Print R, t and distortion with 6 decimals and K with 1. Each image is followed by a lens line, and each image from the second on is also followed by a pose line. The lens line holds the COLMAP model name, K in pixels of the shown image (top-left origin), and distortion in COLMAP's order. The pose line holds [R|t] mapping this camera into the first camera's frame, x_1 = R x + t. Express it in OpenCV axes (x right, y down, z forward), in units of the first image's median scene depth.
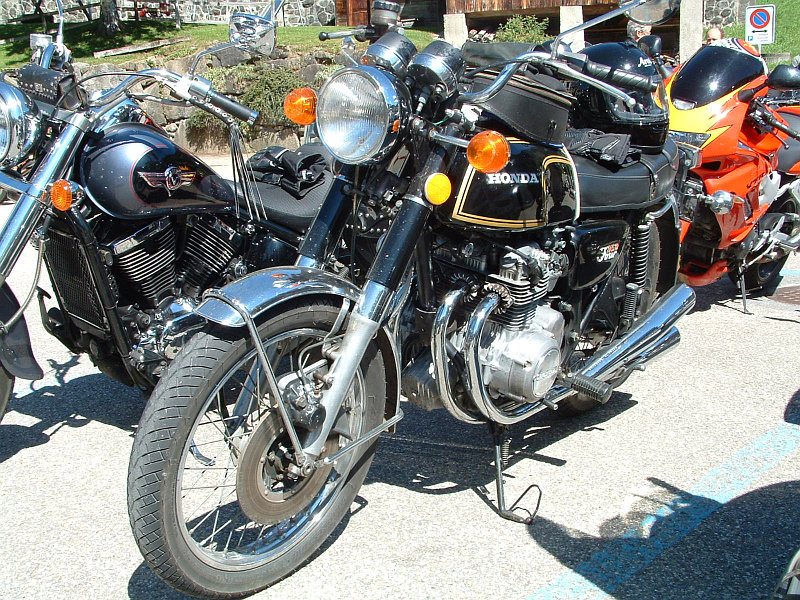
lens RADIAL K [[955.0, 0, 406.8], [0, 955.0, 333.8], [0, 0, 1]] dist [-0.276463, 0.381948]
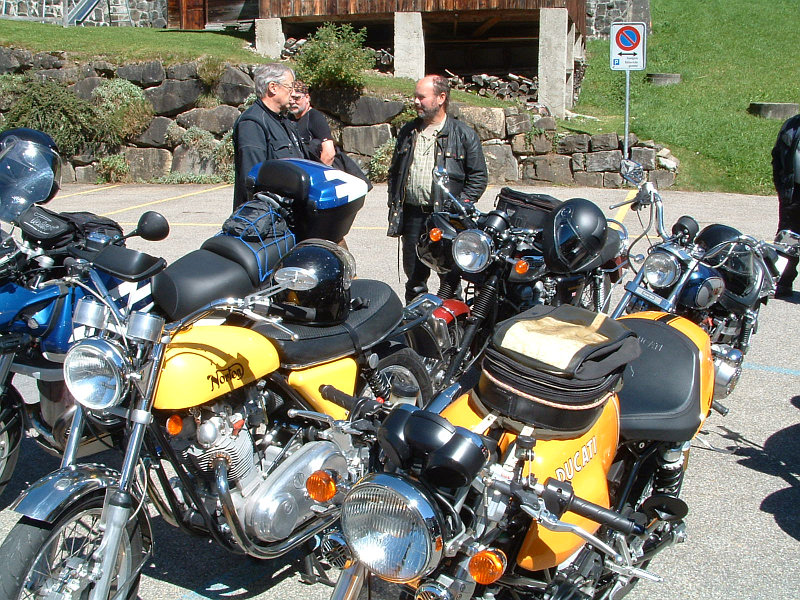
lens RADIAL K [[955.0, 0, 406.8], [0, 955.0, 333.8], [0, 0, 1]] dist [-0.276463, 0.381948]
pose [[0.995988, 0.016917, 0.087875, 0.103630], [-0.017481, 0.999831, 0.005653, -0.071877], [-0.087764, -0.007166, 0.996115, 0.171622]]
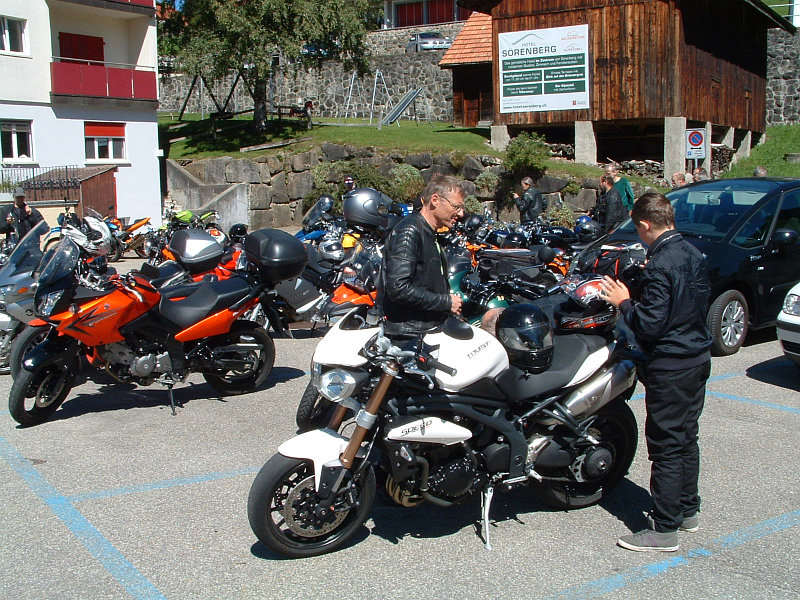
lens RADIAL K [[955.0, 0, 406.8], [0, 955.0, 333.8], [0, 0, 1]] dist [-0.276463, 0.381948]
pose [[0.964124, 0.062395, -0.258013, 0.277806], [-0.077236, 0.995867, -0.047780, 0.016326], [0.253966, 0.065994, 0.964959, -0.271019]]
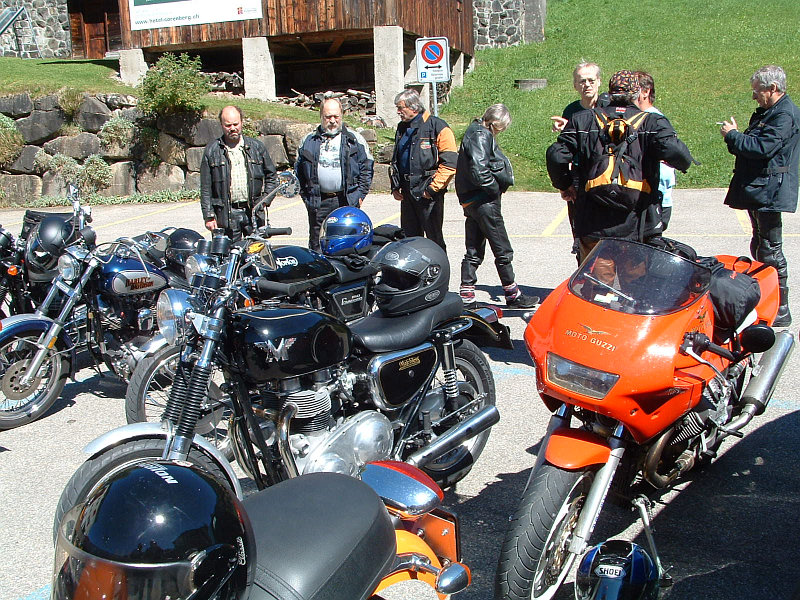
lens RADIAL K [[949.7, 0, 401.5], [0, 949.7, 345.8], [0, 0, 1]] dist [-0.273370, 0.379977]
pose [[0.995803, -0.021697, 0.088909, 0.219929], [0.020861, 0.999729, 0.010313, -0.064937], [-0.089109, -0.008415, 0.995986, 0.108765]]
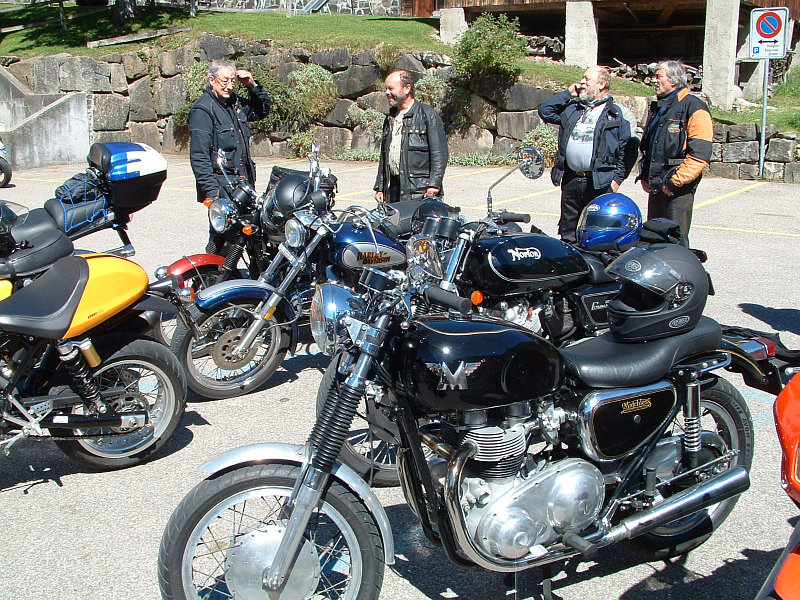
lens RADIAL K [[955.0, 0, 406.8], [0, 955.0, 333.8], [0, 0, 1]] dist [-0.276463, 0.381948]
pose [[0.968675, 0.096492, -0.228819, 0.232951], [-0.089577, 0.995158, 0.040444, -0.071700], [0.231613, -0.018681, 0.972629, 0.139619]]
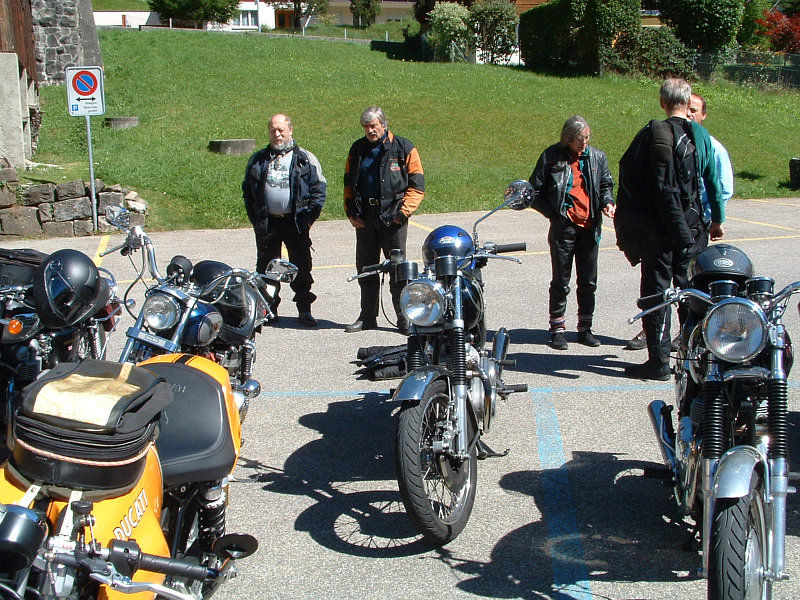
lens RADIAL K [[955.0, 0, 406.8], [0, 955.0, 333.8], [0, 0, 1]] dist [-0.276463, 0.381948]
pose [[0.802741, -0.096260, 0.588507, 0.099834], [0.125377, 0.992071, -0.008748, -0.072331], [-0.582999, 0.080808, 0.808445, 0.173995]]
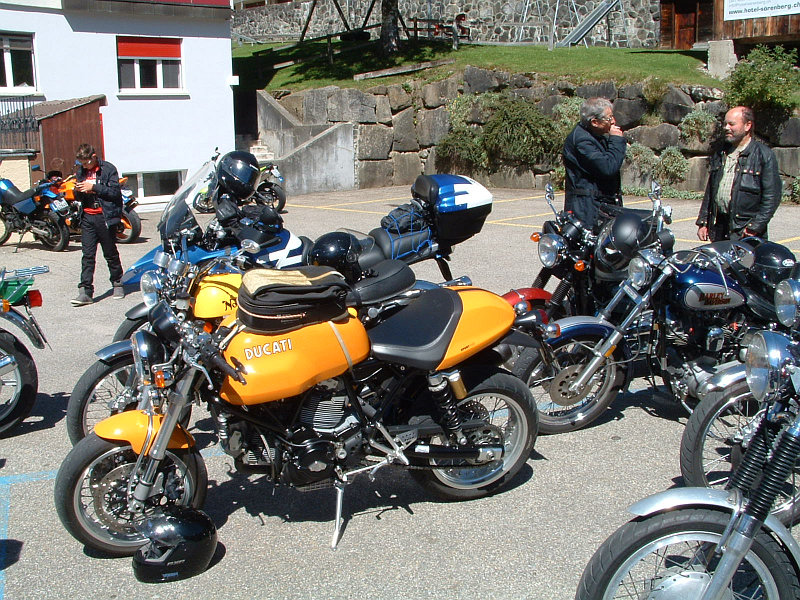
lens RADIAL K [[955.0, 0, 406.8], [0, 955.0, 333.8], [0, 0, 1]] dist [-0.276463, 0.381948]
pose [[0.879504, 0.124477, -0.459324, 0.211499], [-0.122591, 0.991873, 0.034065, -0.070401], [0.459831, 0.026349, 0.887615, 0.131789]]
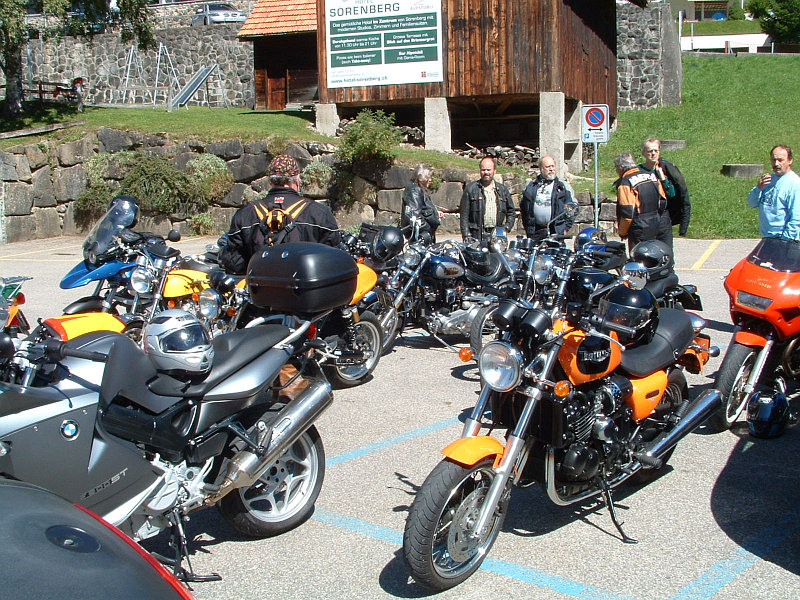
lens RADIAL K [[955.0, 0, 406.8], [0, 955.0, 333.8], [0, 0, 1]] dist [-0.276463, 0.381948]
pose [[0.999328, 0.025925, -0.025919, 0.170043], [-0.027350, 0.998045, -0.056200, -0.035322], [0.024411, 0.056871, 0.998083, -0.015110]]
